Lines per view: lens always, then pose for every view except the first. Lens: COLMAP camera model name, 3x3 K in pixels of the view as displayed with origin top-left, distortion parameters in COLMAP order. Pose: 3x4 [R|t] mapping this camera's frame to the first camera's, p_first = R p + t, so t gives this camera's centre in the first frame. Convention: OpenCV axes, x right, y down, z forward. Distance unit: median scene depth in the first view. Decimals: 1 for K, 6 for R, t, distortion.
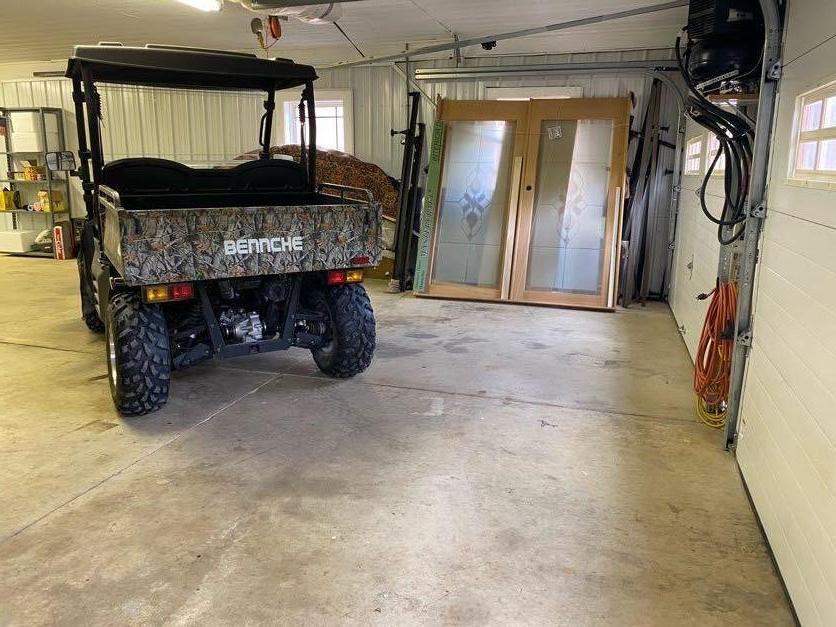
lens RADIAL K [[639.2, 0, 418.1], [0, 639.2, 308.6], [0, 0, 1]] dist [0.034689, -0.031051]
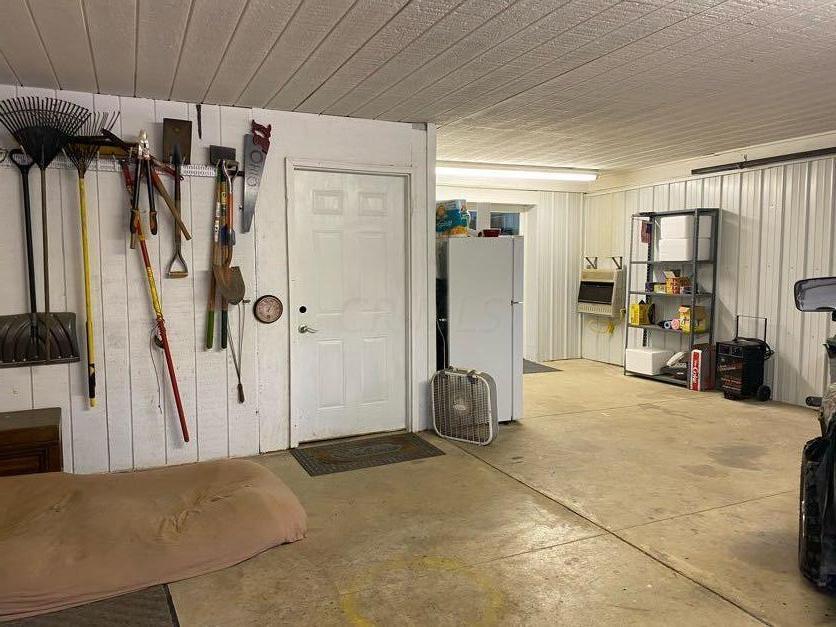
lens RADIAL K [[639.2, 0, 404.1], [0, 639.2, 296.1], [0, 0, 1]] dist [0.034689, -0.031051]
pose [[0.649938, 0.032717, -0.759283, -0.462045], [-0.157922, 0.983079, -0.092819, -0.150546], [0.743398, 0.180235, 0.644108, 0.476975]]
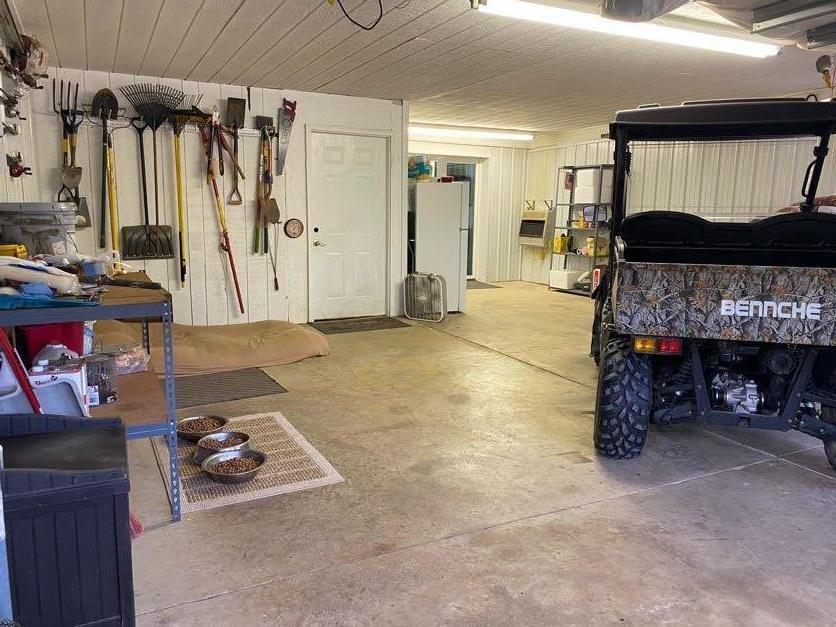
lens RADIAL K [[639.2, 0, 418.4], [0, 639.2, 308.8], [0, 0, 1]] dist [0.034689, -0.031051]
pose [[0.694147, 0.116074, -0.710413, 0.052523], [-0.166847, 0.985981, -0.001929, -0.015433], [0.700229, 0.119869, 0.703783, 0.029407]]
